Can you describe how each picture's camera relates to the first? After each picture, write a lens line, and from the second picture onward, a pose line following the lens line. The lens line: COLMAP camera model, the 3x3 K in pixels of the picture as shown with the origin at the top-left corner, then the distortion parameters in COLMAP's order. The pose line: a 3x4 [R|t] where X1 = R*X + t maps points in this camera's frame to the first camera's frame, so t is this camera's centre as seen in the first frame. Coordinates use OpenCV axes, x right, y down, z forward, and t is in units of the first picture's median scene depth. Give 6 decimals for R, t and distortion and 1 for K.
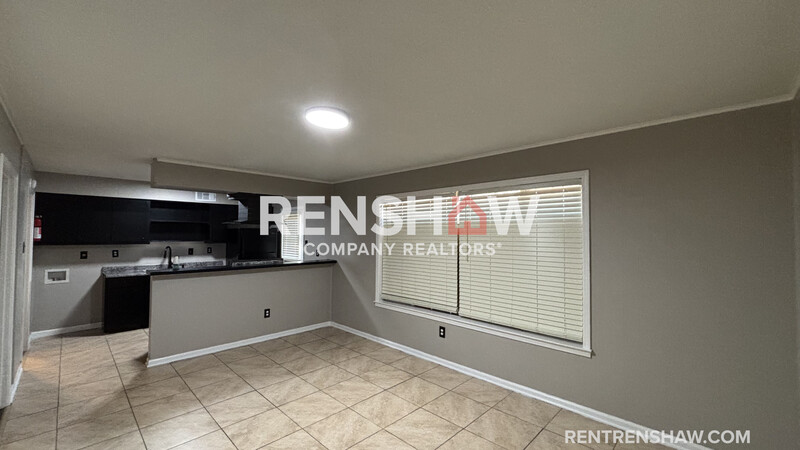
lens RADIAL K [[325.8, 0, 400.0], [0, 325.8, 225.0], [0, 0, 1]] dist [0.006624, -0.000022]
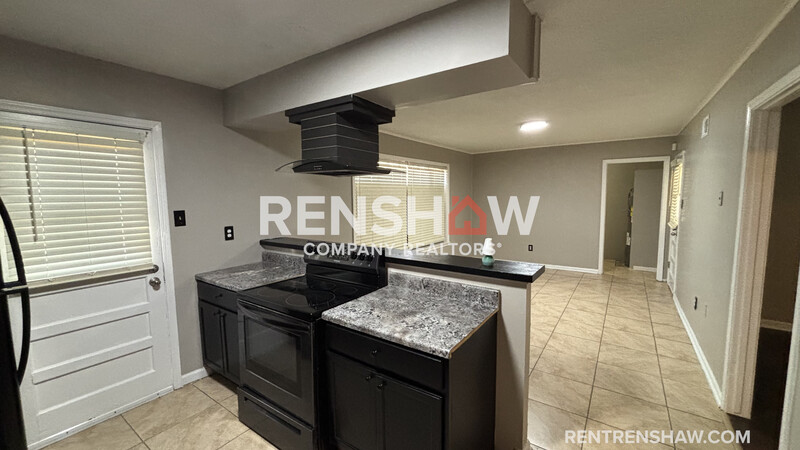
lens RADIAL K [[325.8, 0, 400.0], [0, 325.8, 225.0], [0, 0, 1]] dist [0.006624, -0.000022]
pose [[-0.177423, -0.094887, 0.979550, -0.937635], [-0.018221, 0.995487, 0.093130, 0.029823], [-0.983966, -0.001325, -0.178351, 1.011814]]
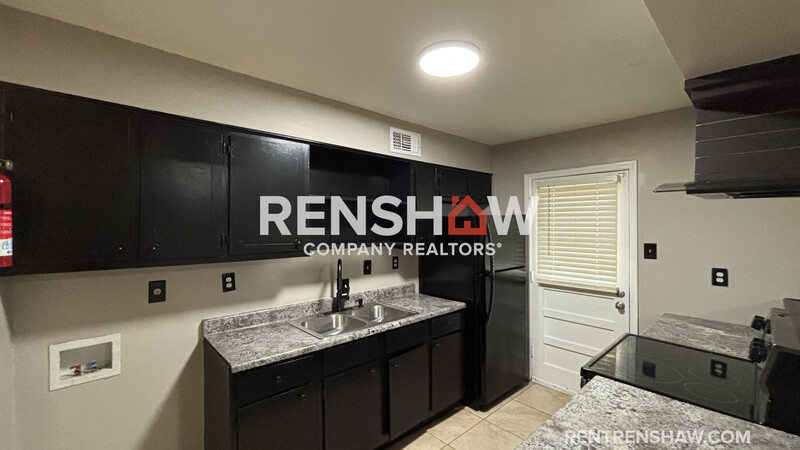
lens RADIAL K [[333.2, 0, 400.0], [0, 333.2, 225.0], [0, 0, 1]] dist [0.023733, 0.000180]
pose [[0.998993, -0.007348, -0.044257, -0.705573], [0.008767, 0.999451, 0.031960, 0.009477], [0.043998, -0.032316, 0.998509, 0.667243]]
